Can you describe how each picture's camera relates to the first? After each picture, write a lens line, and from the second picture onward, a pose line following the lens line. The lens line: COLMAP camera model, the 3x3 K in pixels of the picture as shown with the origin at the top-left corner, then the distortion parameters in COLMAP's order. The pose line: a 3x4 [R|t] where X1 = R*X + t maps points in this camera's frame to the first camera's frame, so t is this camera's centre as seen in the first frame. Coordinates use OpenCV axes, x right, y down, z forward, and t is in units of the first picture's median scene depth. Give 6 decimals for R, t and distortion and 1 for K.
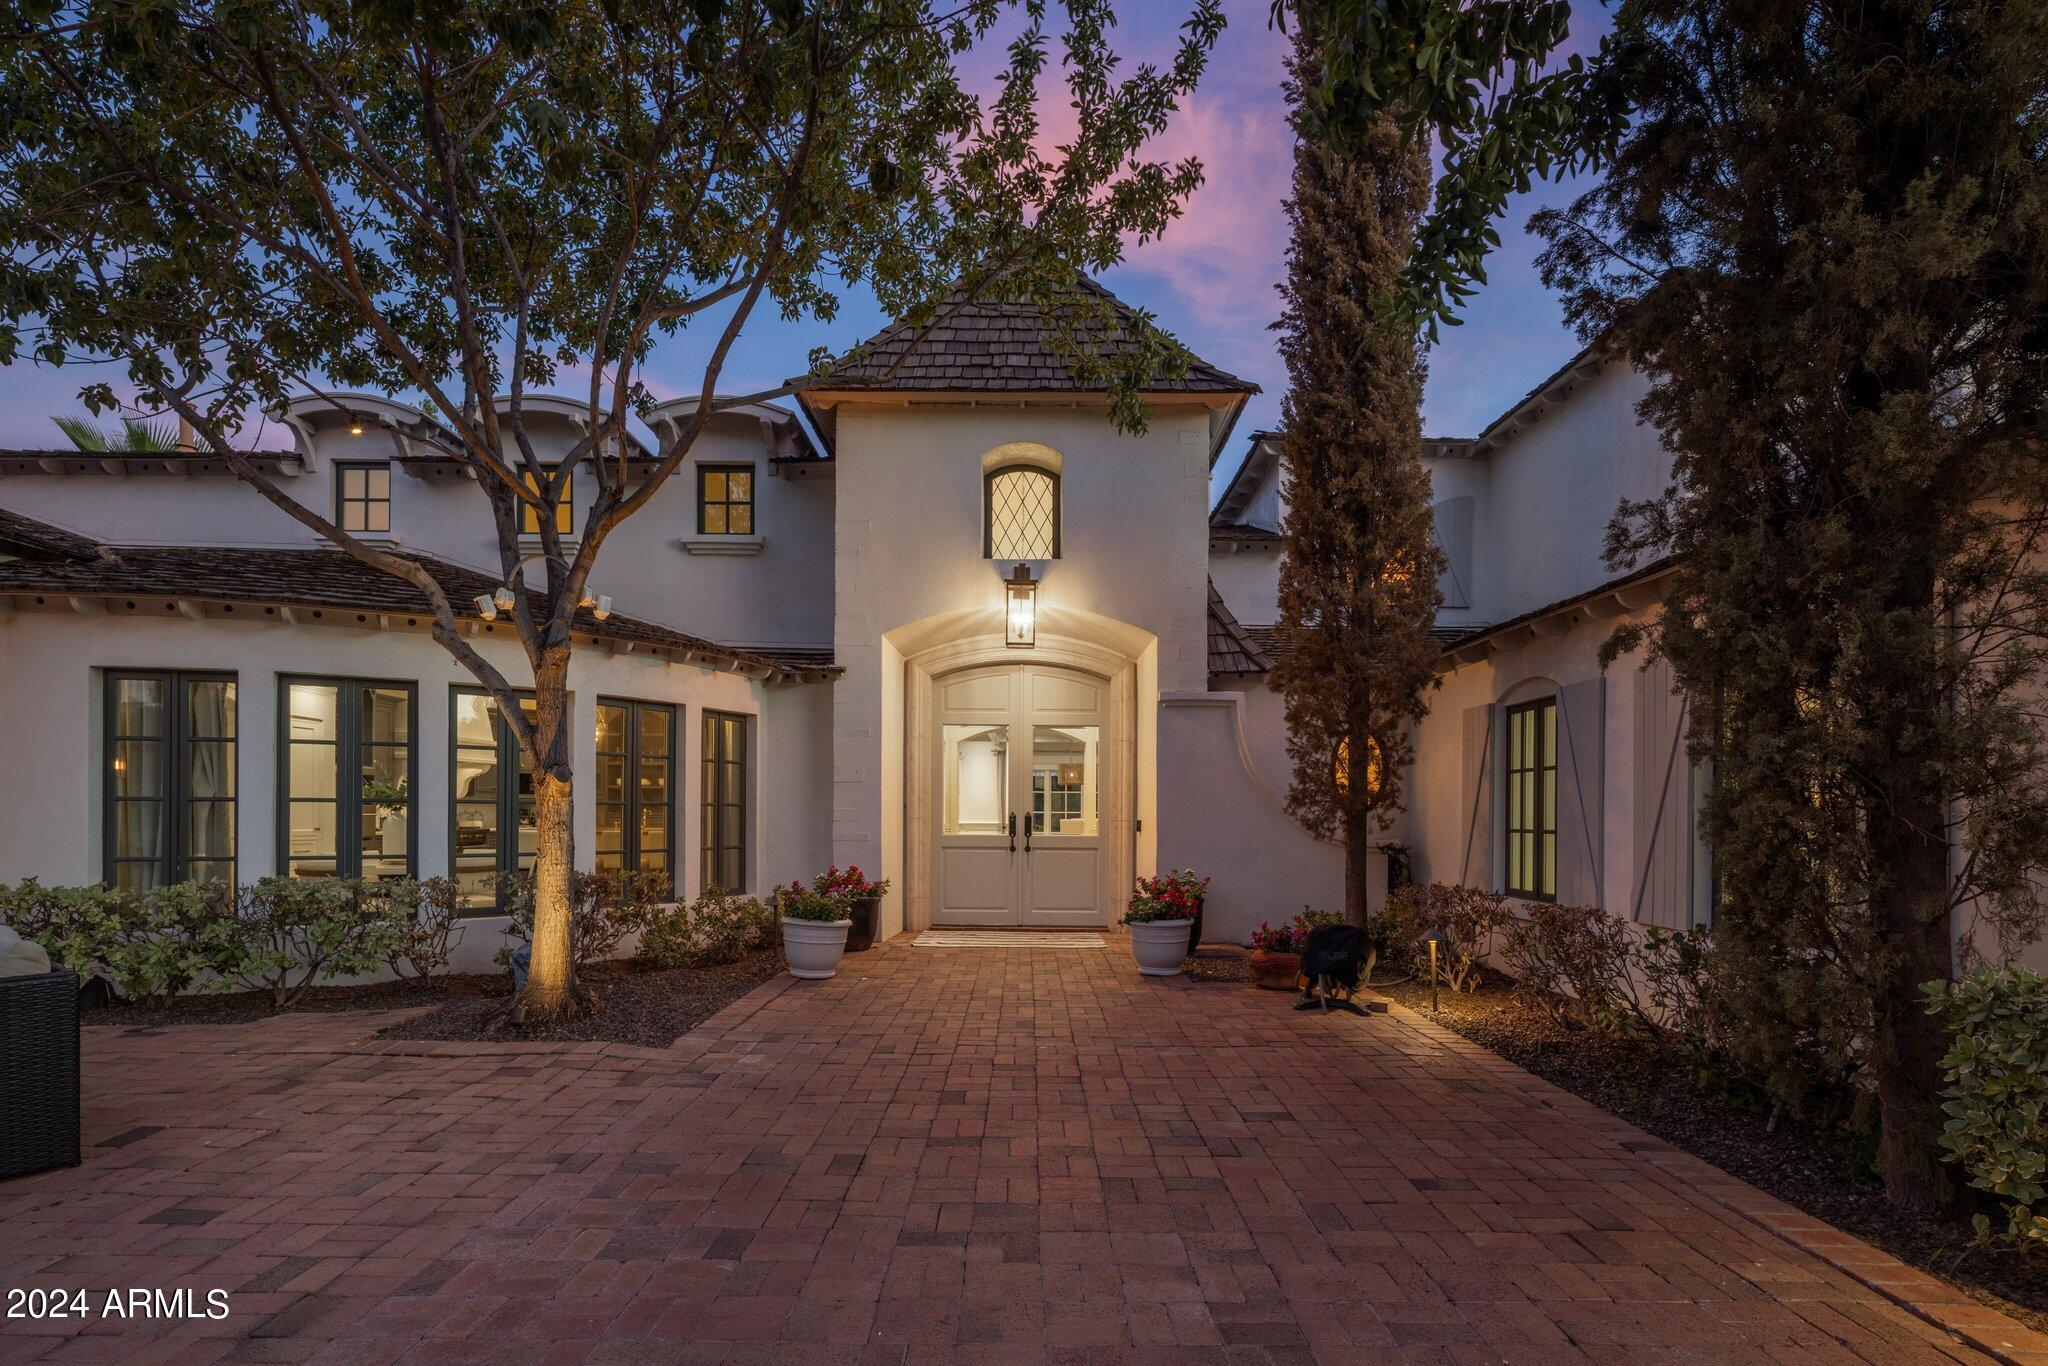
lens RADIAL K [[1006.3, 0, 1008.1], [0, 1006.3, 801.7], [0, 0, 1]] dist [0.006389, -0.001459]
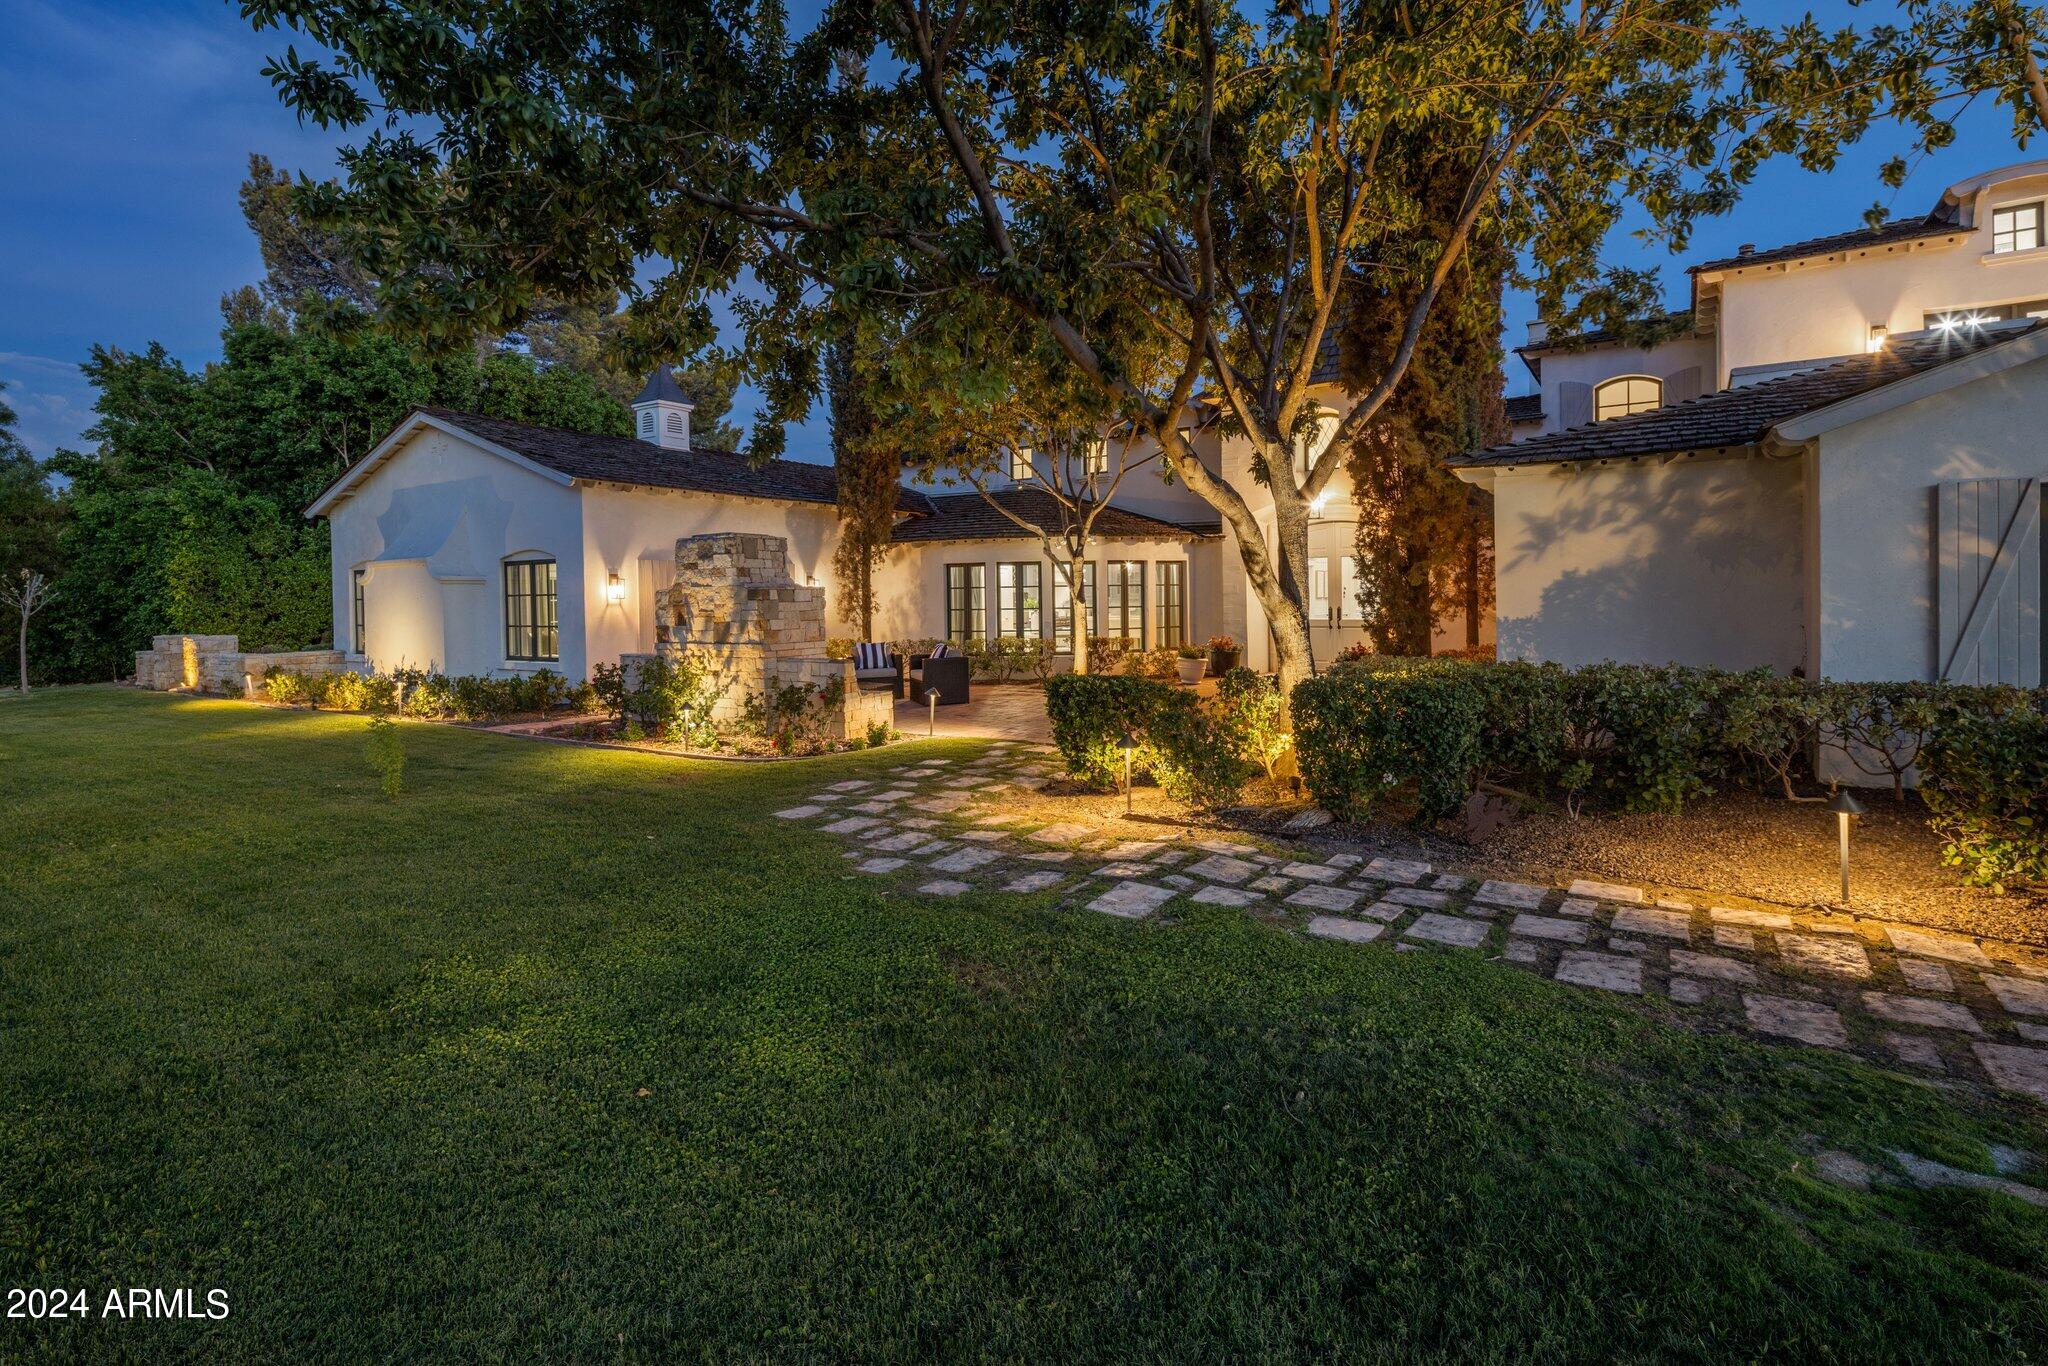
lens RADIAL K [[1006.3, 0, 1028.3], [0, 1006.3, 611.8], [0, 0, 1]] dist [0.006389, -0.001459]
pose [[0.841706, -0.013057, -0.539778, 0.645043], [0.029250, 0.999342, 0.021438, -0.040751], [0.539143, -0.033833, 0.841535, -0.985842]]
